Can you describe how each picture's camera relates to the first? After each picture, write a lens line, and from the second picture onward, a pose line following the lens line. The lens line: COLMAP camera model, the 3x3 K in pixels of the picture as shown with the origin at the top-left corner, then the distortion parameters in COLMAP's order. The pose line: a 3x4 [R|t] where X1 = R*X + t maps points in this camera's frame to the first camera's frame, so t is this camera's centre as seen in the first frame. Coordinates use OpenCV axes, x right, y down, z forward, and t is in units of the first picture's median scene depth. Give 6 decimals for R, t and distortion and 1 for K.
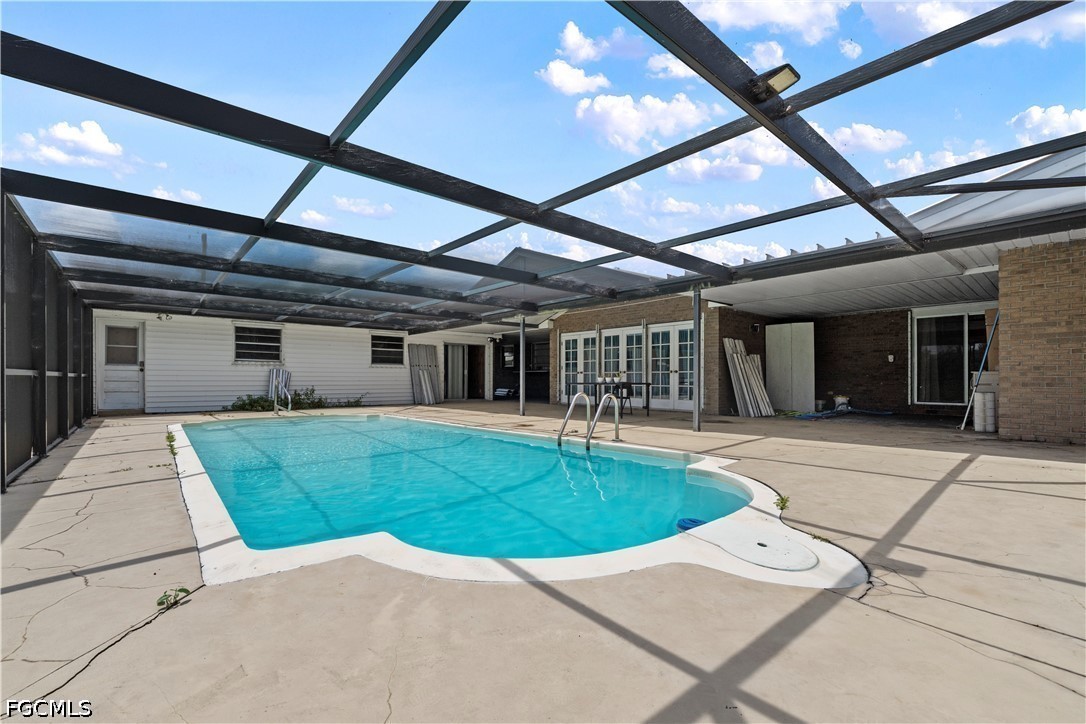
lens RADIAL K [[452.9, 0, 543.0], [0, 452.9, 362.0], [0, 0, 1]] dist [-0.007928, -0.000062]
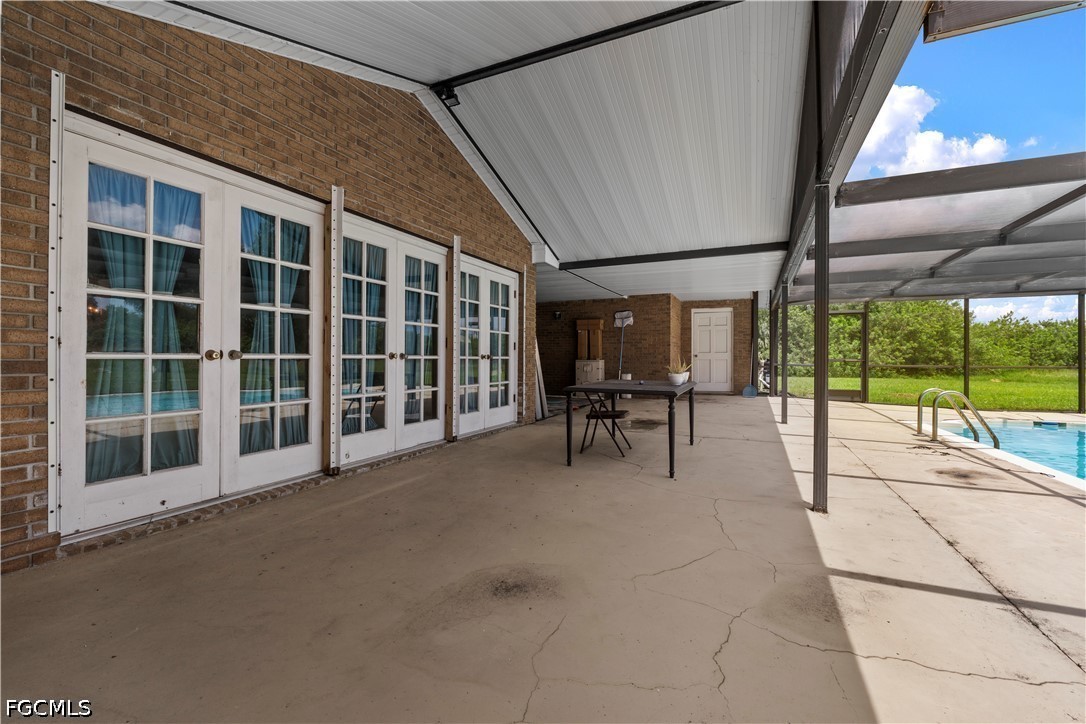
lens RADIAL K [[452.9, 0, 543.0], [0, 452.9, 362.0], [0, 0, 1]] dist [-0.007928, -0.000062]
pose [[-0.421716, -0.004765, 0.906716, -0.115987], [-0.023443, 0.999709, -0.005650, 0.024291], [-0.906425, -0.023639, -0.421705, 1.001868]]
